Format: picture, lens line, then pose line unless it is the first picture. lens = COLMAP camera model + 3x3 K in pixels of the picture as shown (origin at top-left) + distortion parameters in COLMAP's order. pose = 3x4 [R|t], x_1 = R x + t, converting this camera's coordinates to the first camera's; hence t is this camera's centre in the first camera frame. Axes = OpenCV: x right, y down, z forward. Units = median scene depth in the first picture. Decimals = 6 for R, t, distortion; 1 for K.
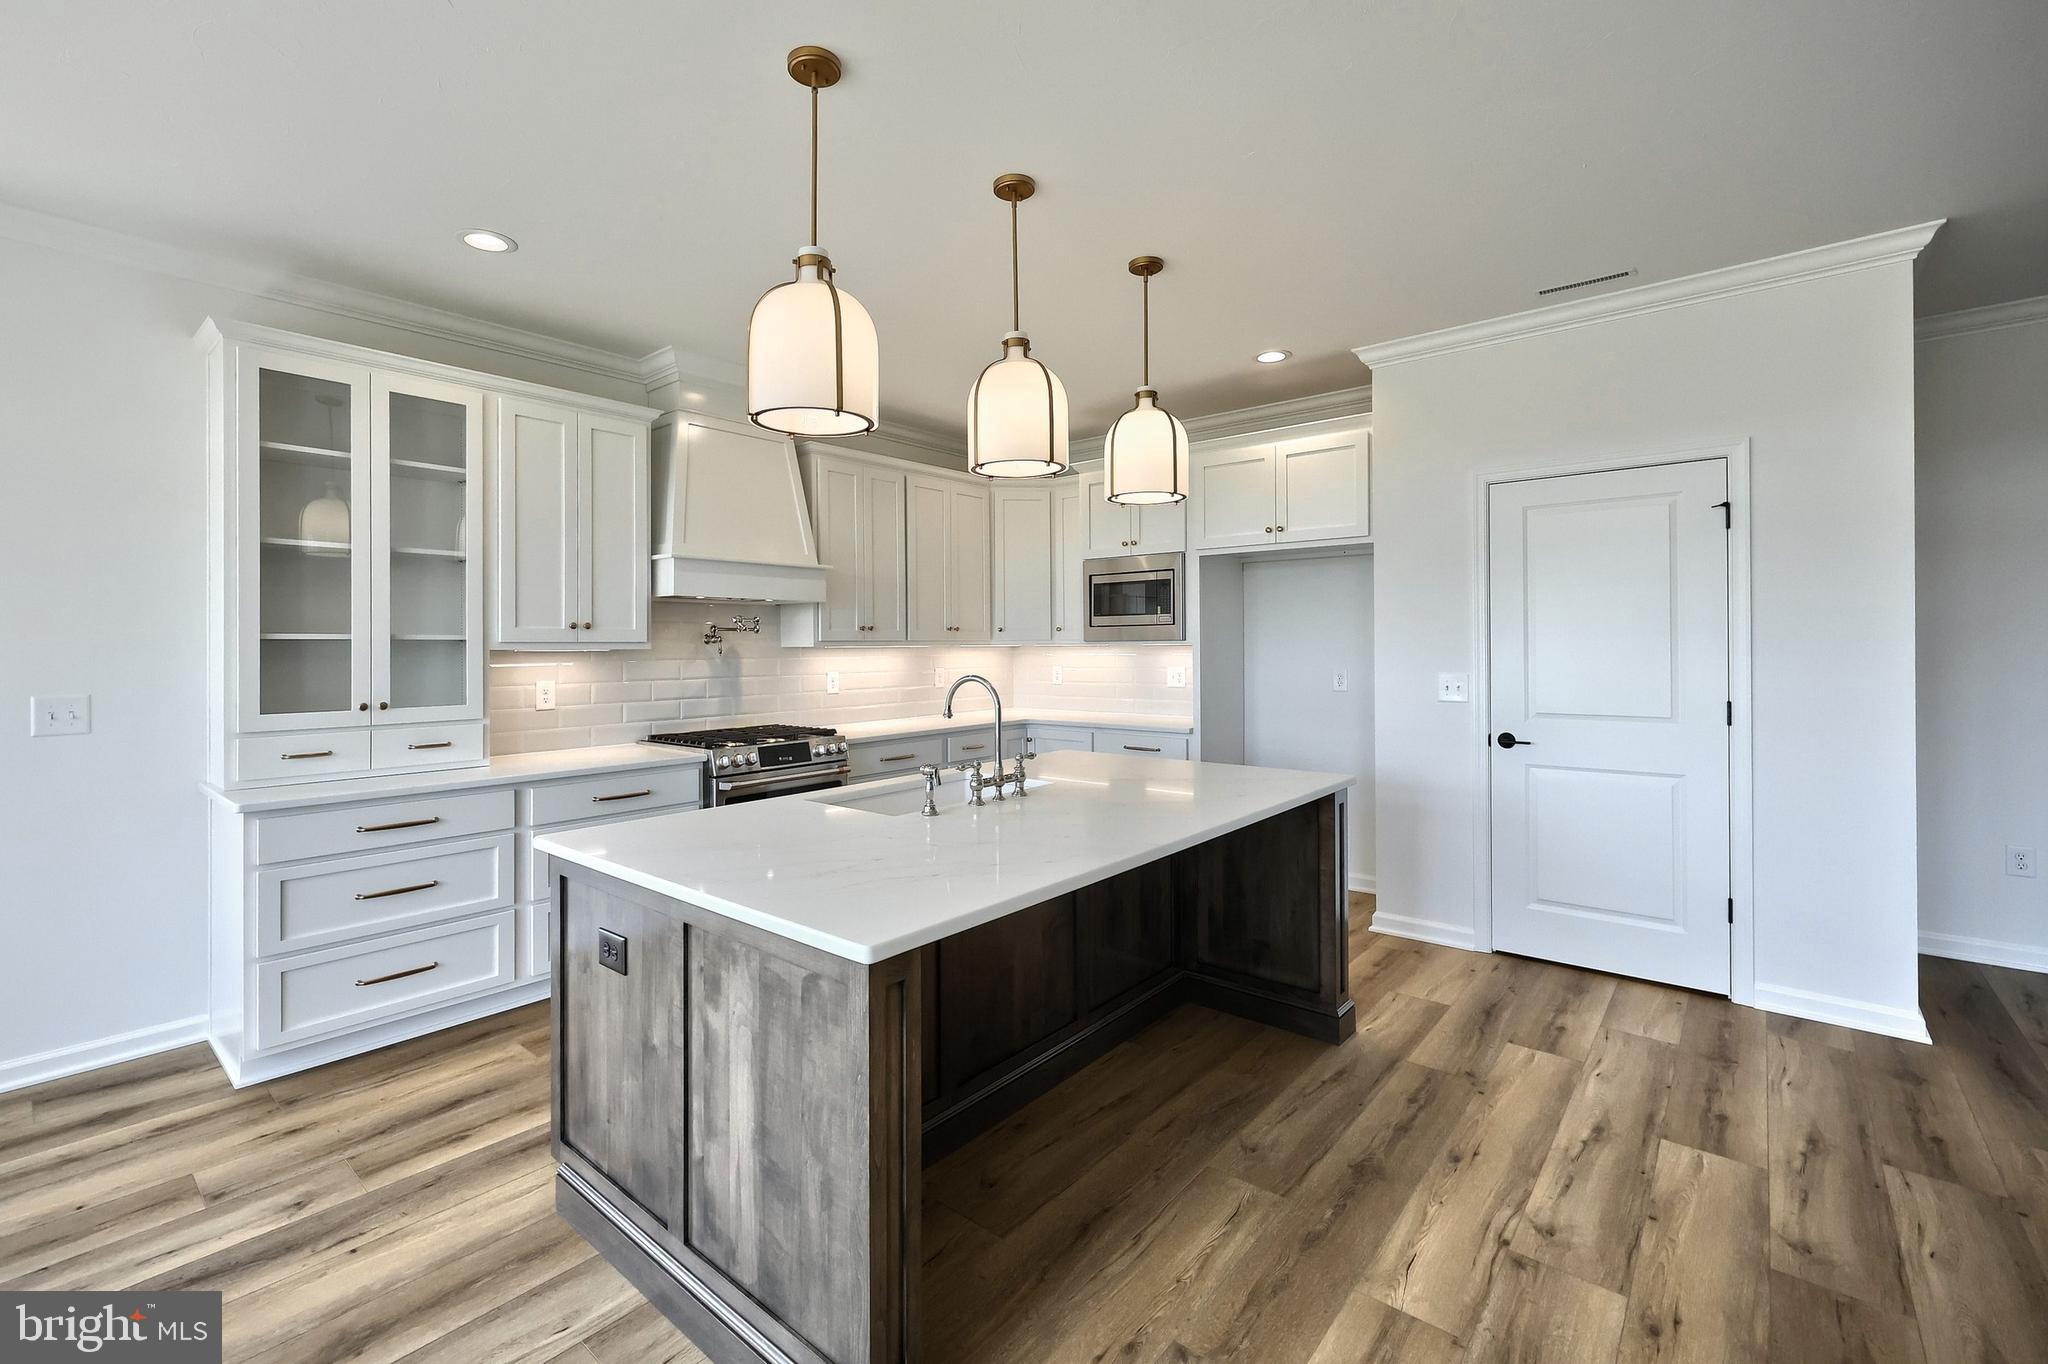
lens RADIAL K [[880.4, 0, 943.8], [0, 880.4, 643.9], [0, 0, 1]] dist [-0.004168, 0.001514]
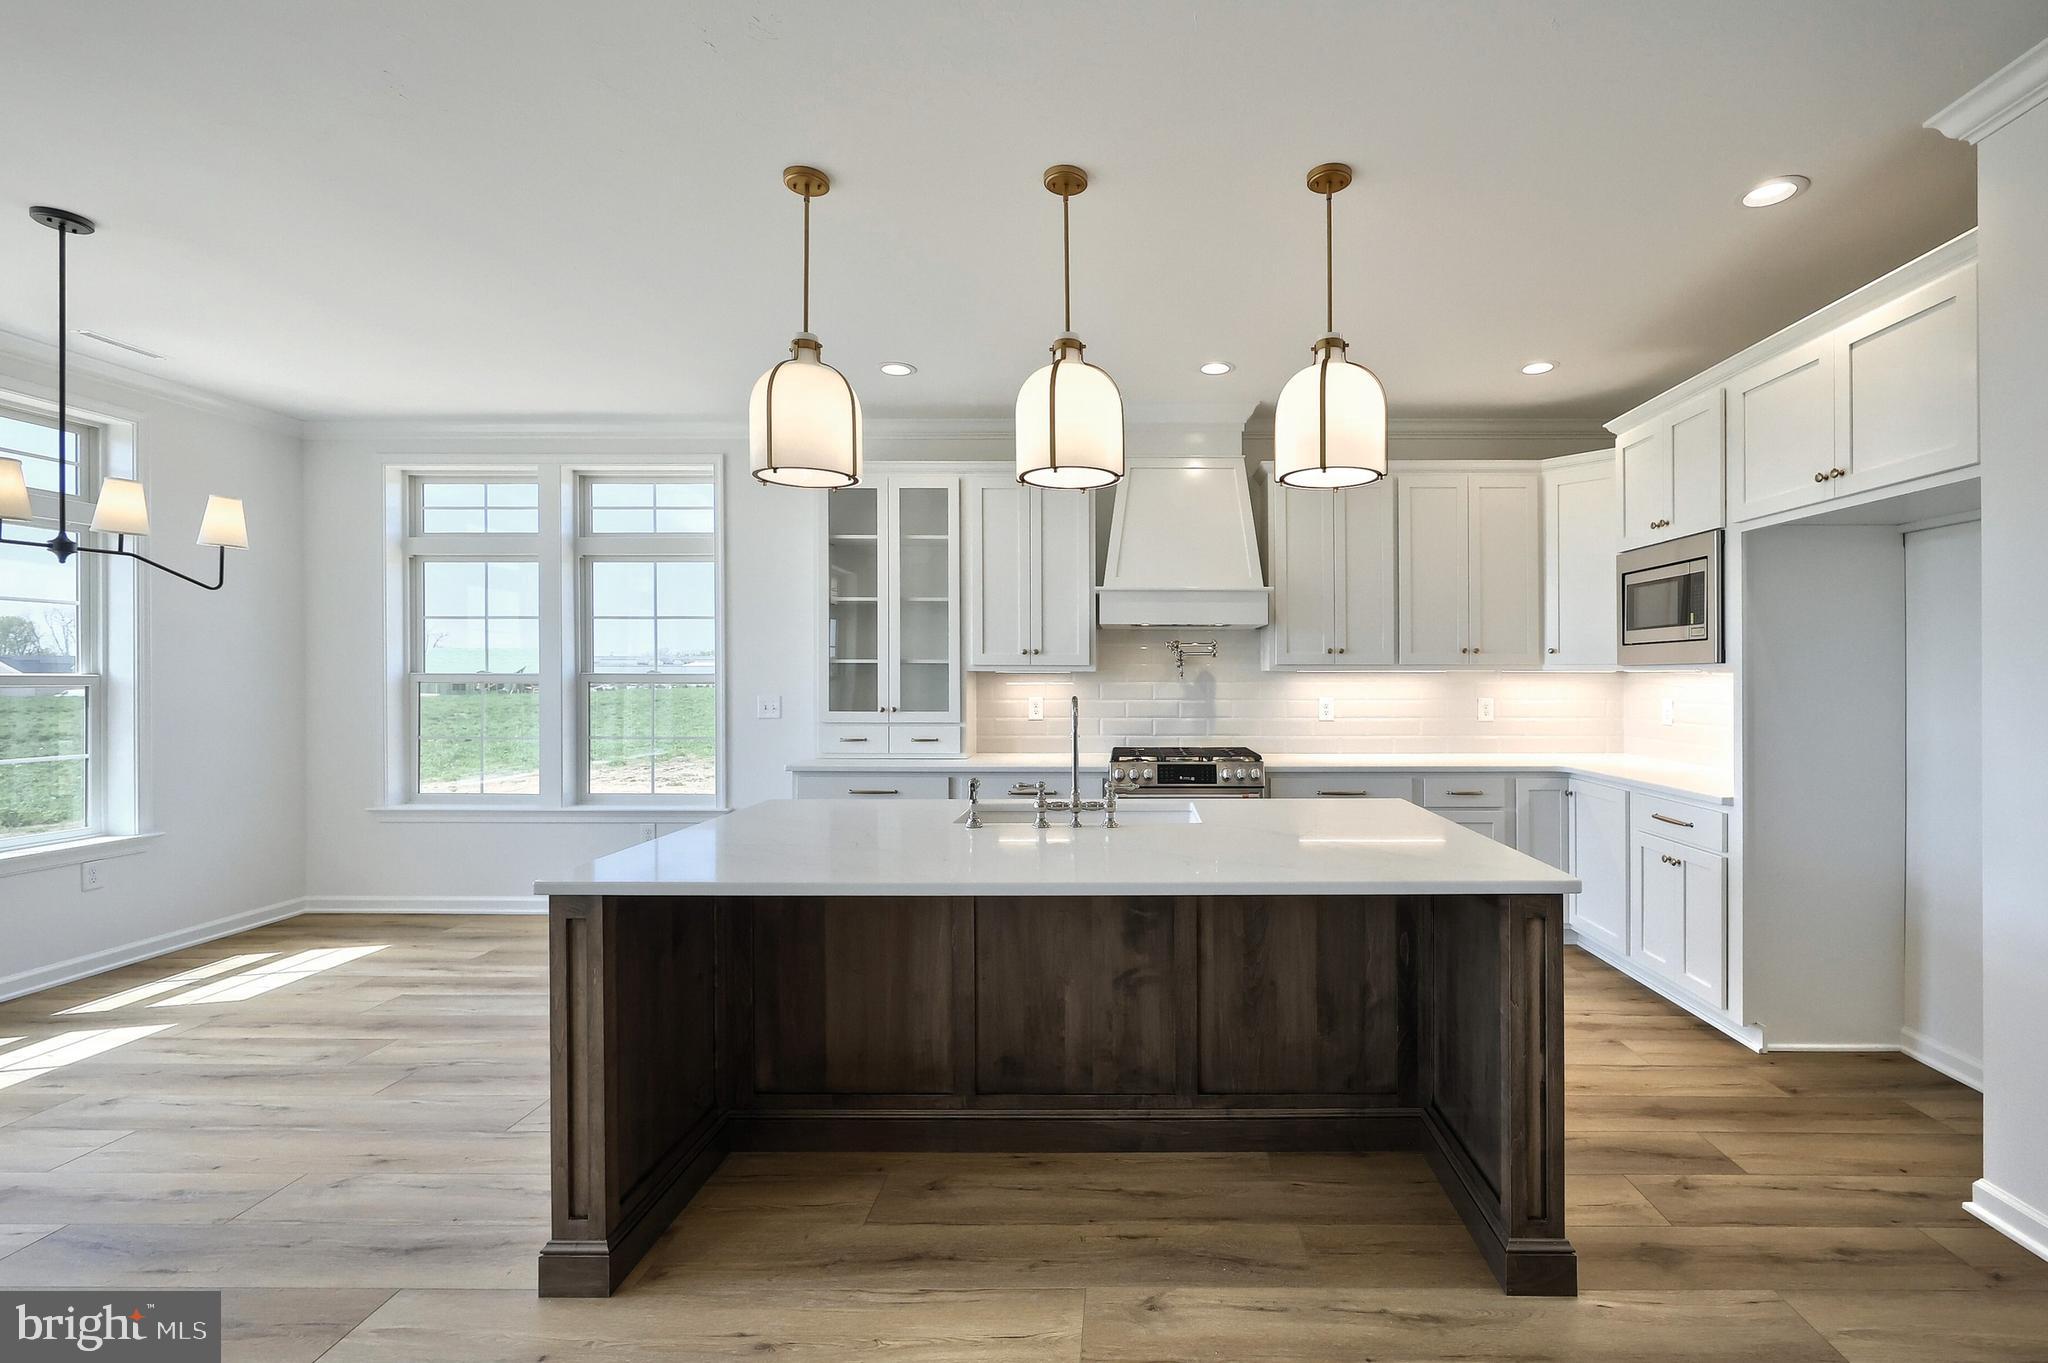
lens RADIAL K [[825.0, 0, 1021.5], [0, 825.0, 676.4], [0, 0, 1]] dist [0.007663, -0.000067]
pose [[0.670534, 0.009206, -0.741821, 0.462709], [-0.003928, 0.999953, 0.008859, 0.003323], [0.741868, -0.003026, 0.670539, 0.236924]]
